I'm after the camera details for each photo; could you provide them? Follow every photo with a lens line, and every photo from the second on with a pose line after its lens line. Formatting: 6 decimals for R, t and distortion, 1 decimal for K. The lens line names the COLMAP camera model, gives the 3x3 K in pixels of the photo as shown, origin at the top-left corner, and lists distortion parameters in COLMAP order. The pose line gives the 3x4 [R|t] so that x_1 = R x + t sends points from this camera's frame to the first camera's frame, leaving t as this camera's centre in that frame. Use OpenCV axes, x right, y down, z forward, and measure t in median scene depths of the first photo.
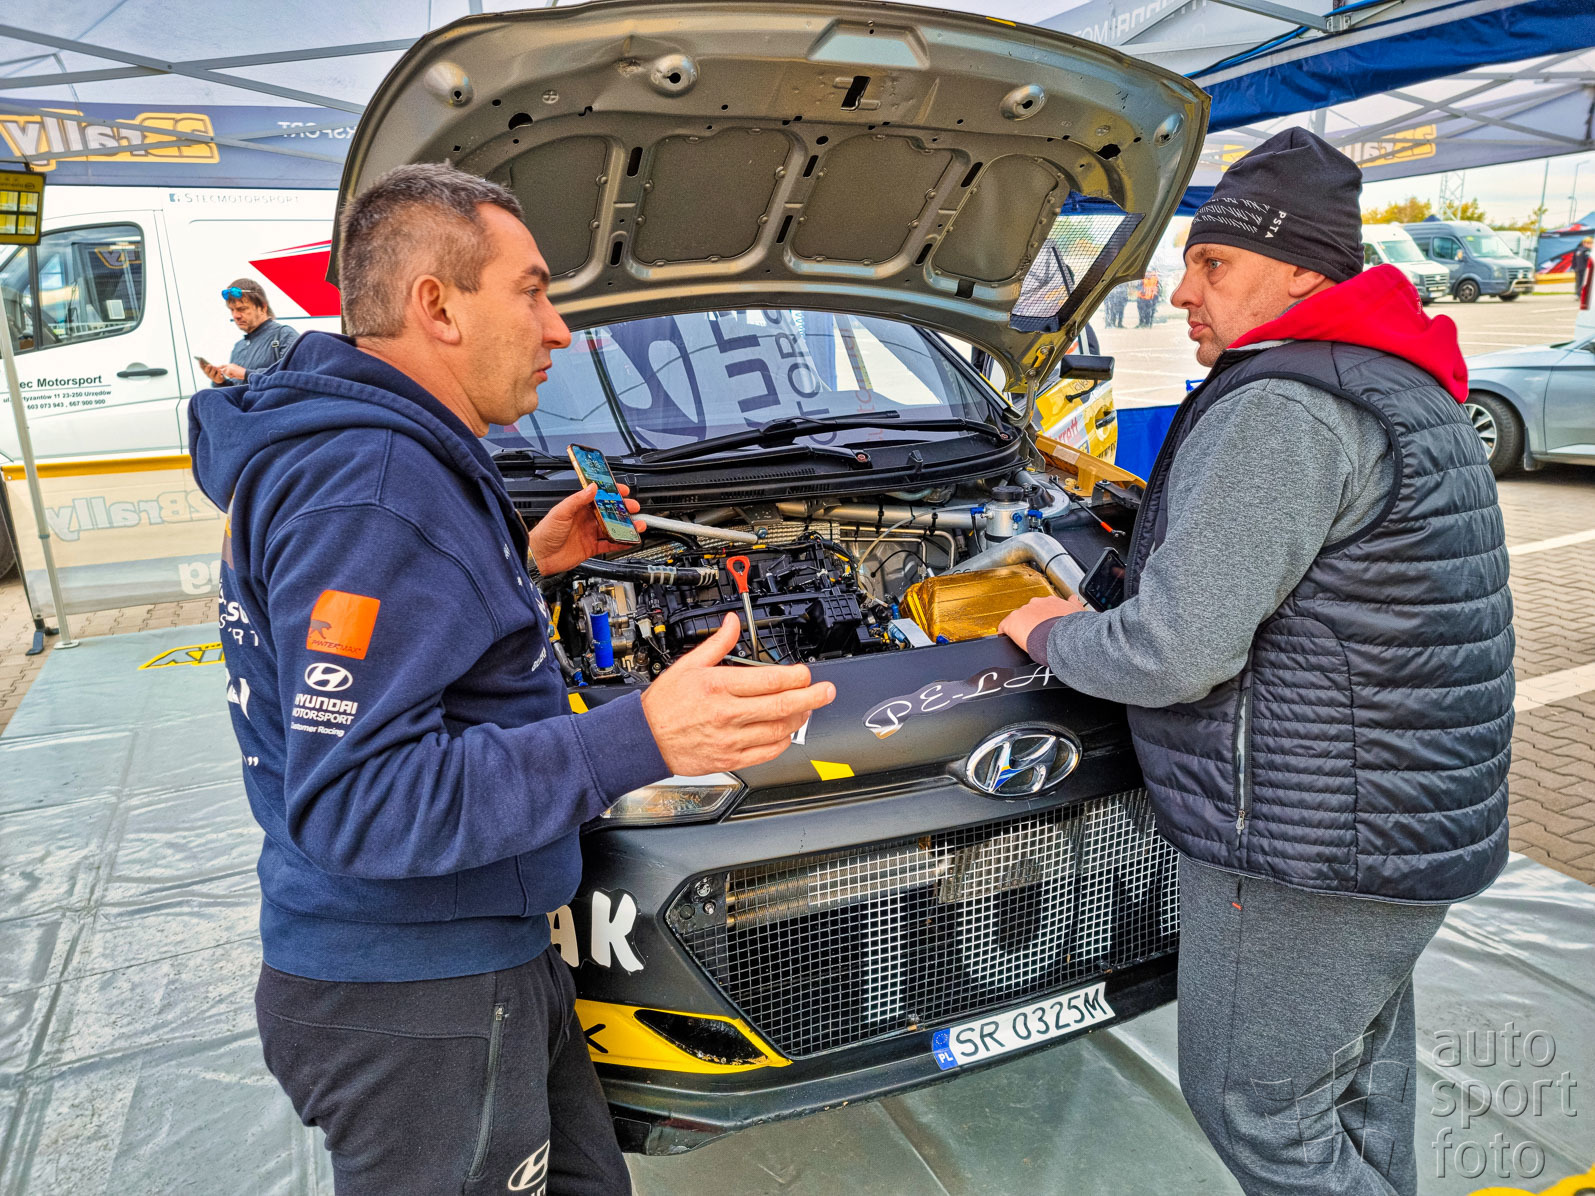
lens RADIAL K [[1104.9, 0, 722.4], [0, 1104.9, 592.5], [0, 0, 1]] dist [0.090598, -0.072093]
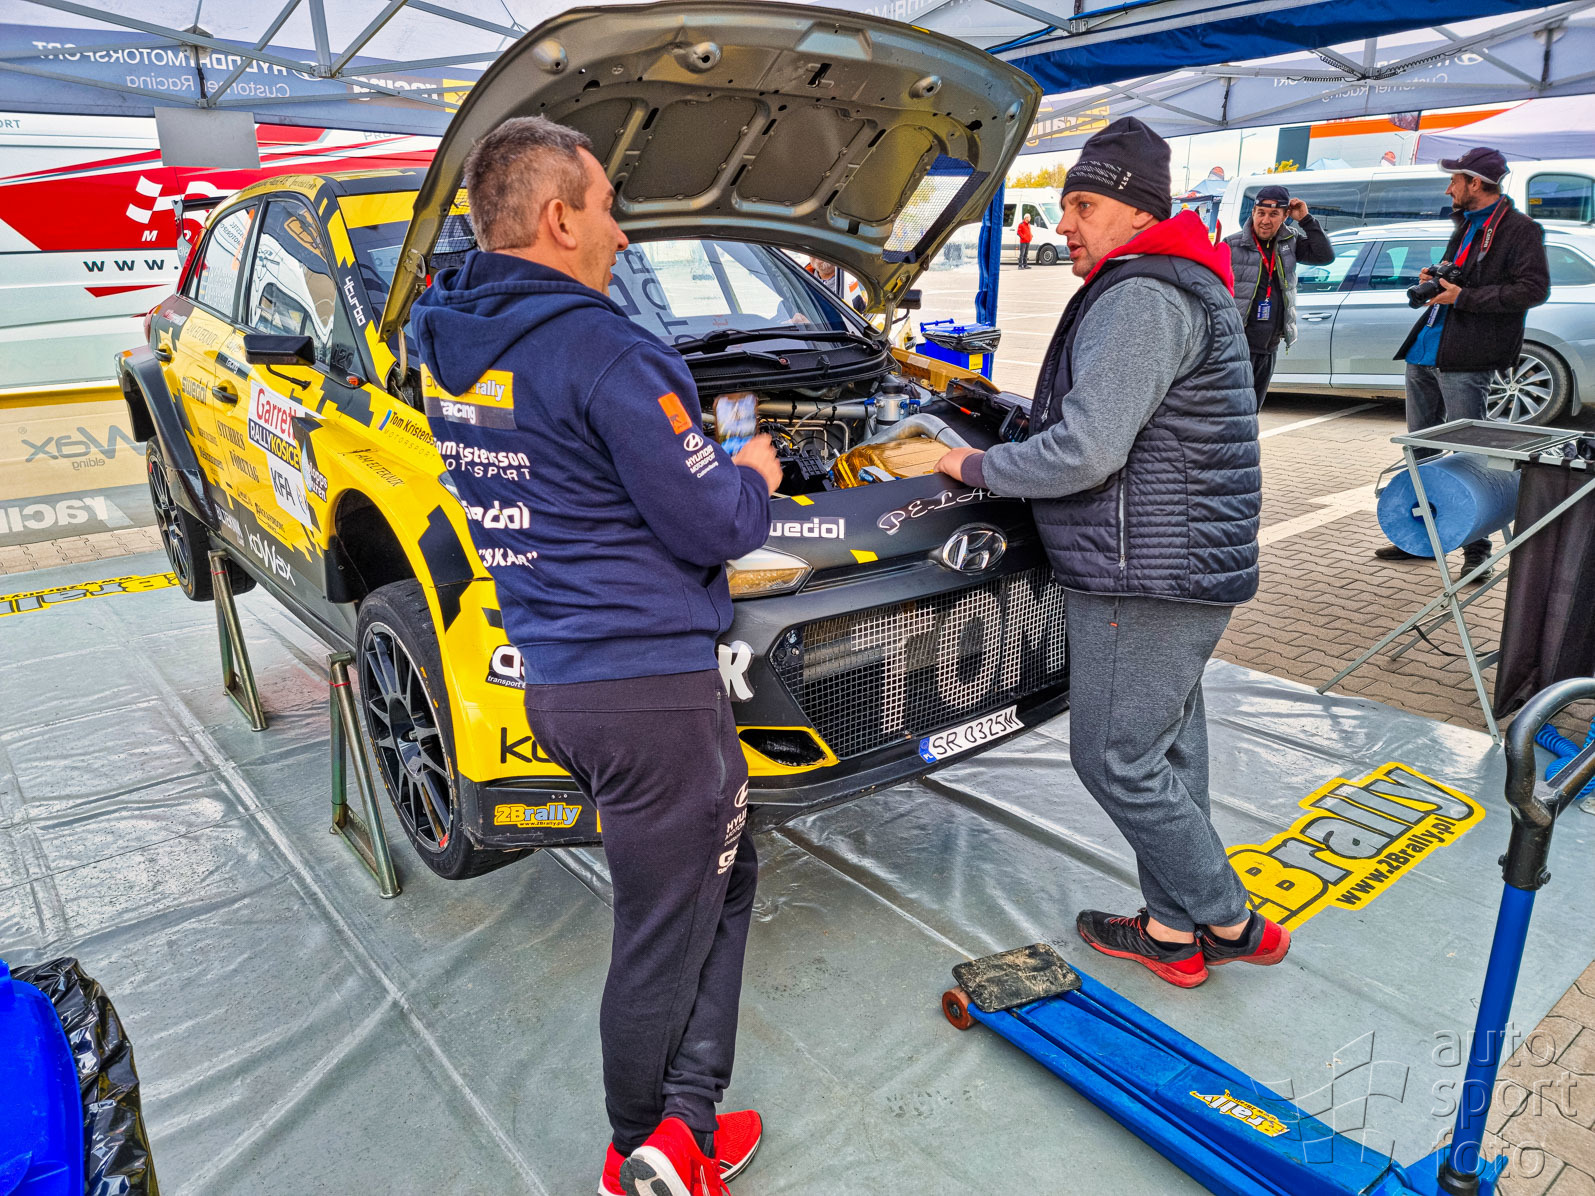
lens RADIAL K [[1104.9, 0, 733.1], [0, 1104.9, 579.6], [0, 0, 1]] dist [0.090598, -0.072093]
pose [[0.968248, -0.059848, 0.242721, -0.379839], [0.052225, 0.997923, 0.037725, 0.115502], [-0.244475, -0.023851, 0.969362, -0.328820]]
